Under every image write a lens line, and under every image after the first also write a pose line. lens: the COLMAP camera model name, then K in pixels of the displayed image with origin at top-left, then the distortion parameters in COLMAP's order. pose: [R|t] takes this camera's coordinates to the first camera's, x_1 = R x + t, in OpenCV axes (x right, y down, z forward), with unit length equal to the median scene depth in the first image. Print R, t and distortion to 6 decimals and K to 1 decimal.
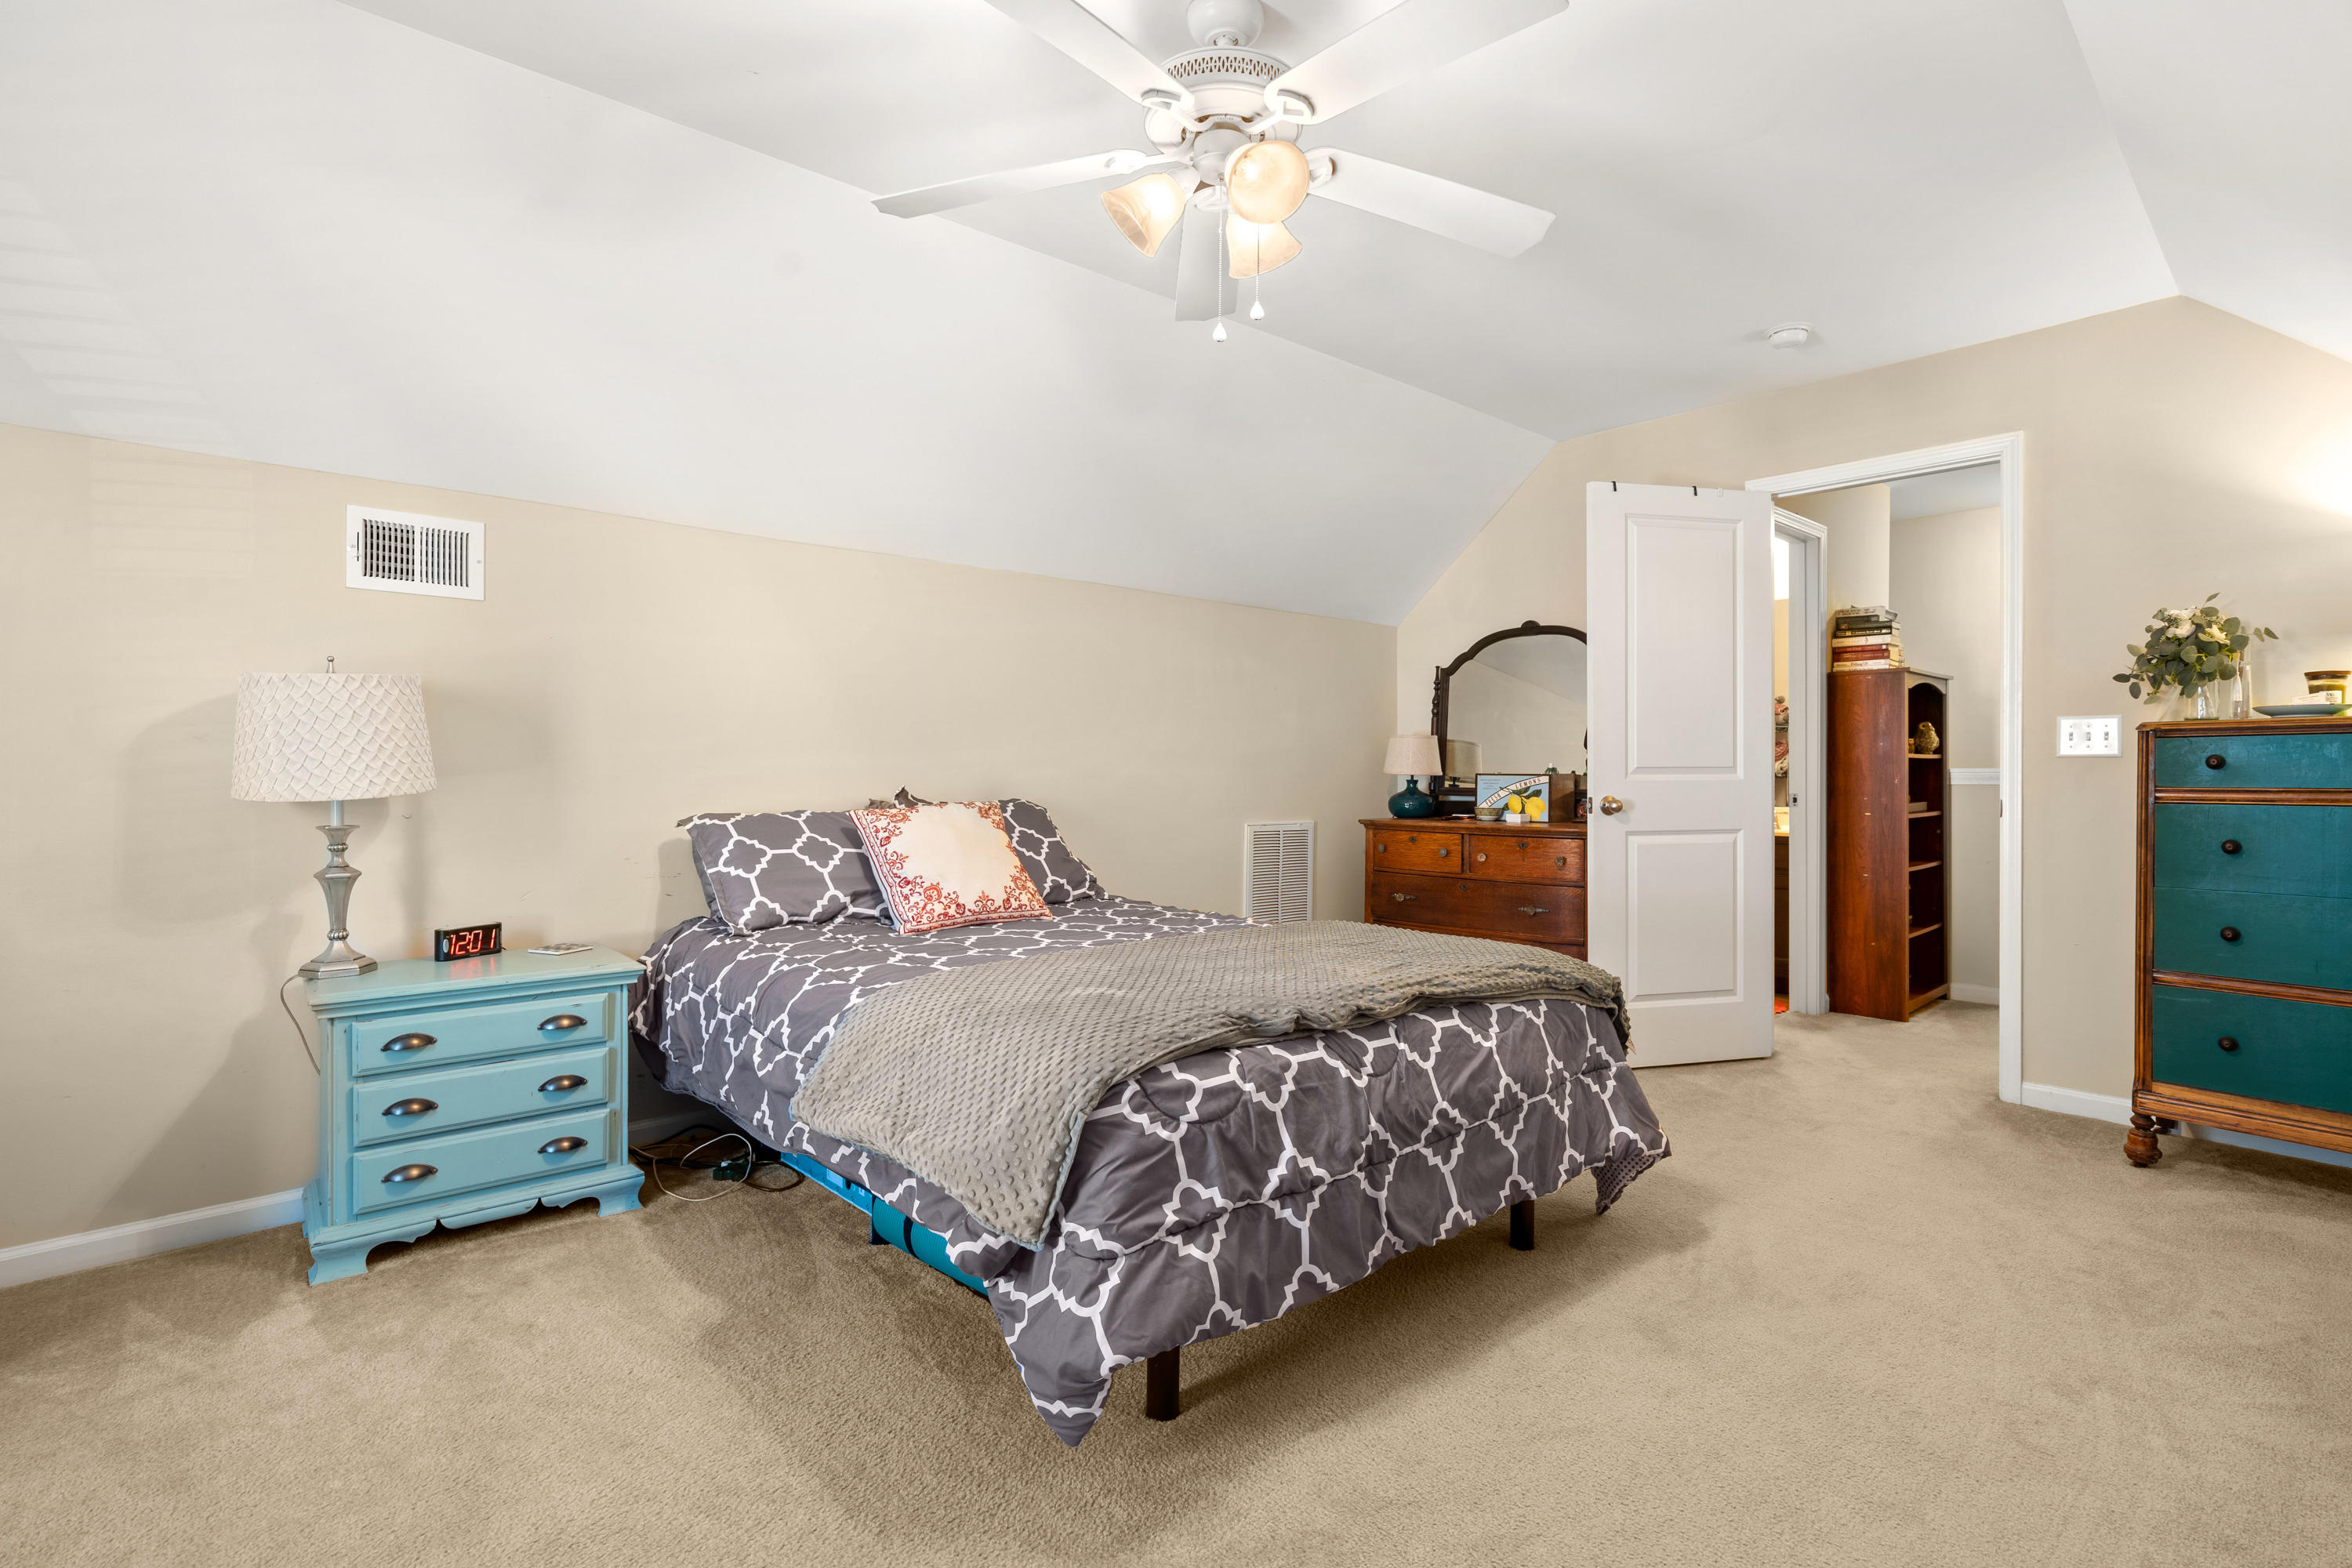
lens RADIAL K [[1179.0, 0, 1188.1], [0, 1179.0, 774.9], [0, 0, 1]] dist [-0.036187, 0.010129]
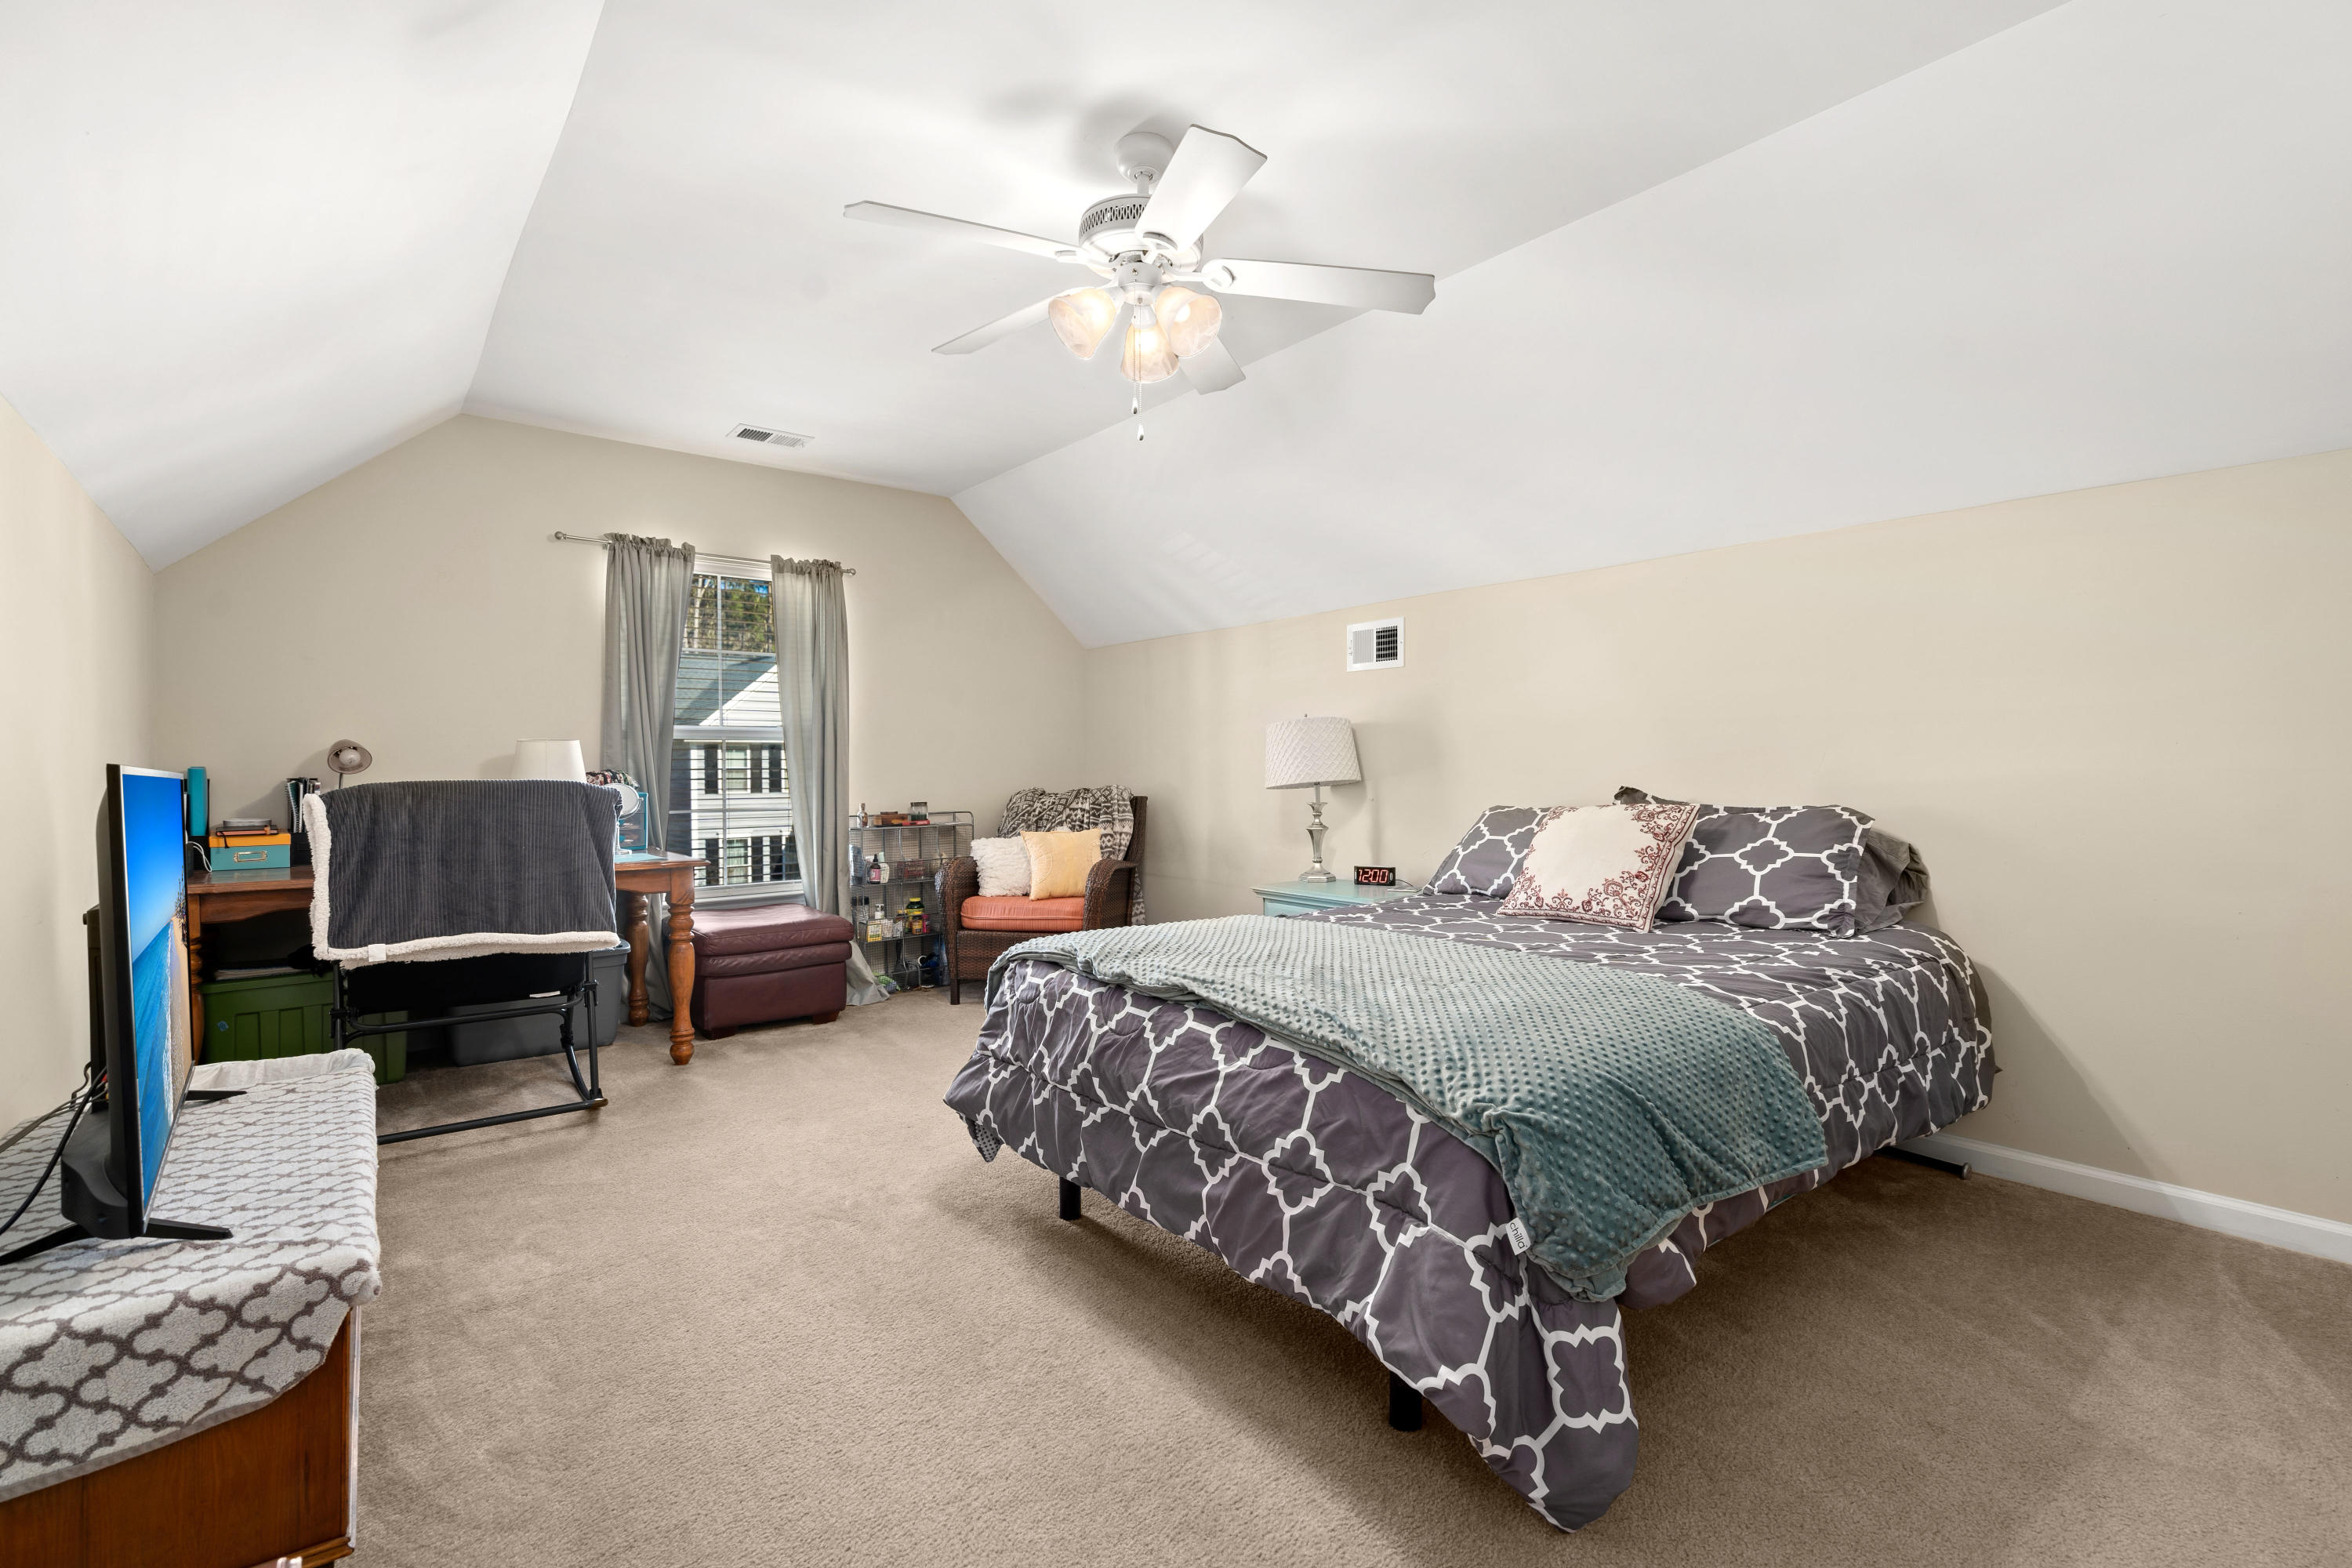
lens RADIAL K [[1083.2, 0, 1187.5], [0, 1083.2, 758.6], [0, 0, 1]] dist [0.021317, 0.000767]
pose [[-0.077250, -0.010404, -0.996957, 1.001444], [0.000241, 0.999945, -0.010454, -0.007253], [0.997012, -0.001048, -0.077243, 0.927319]]
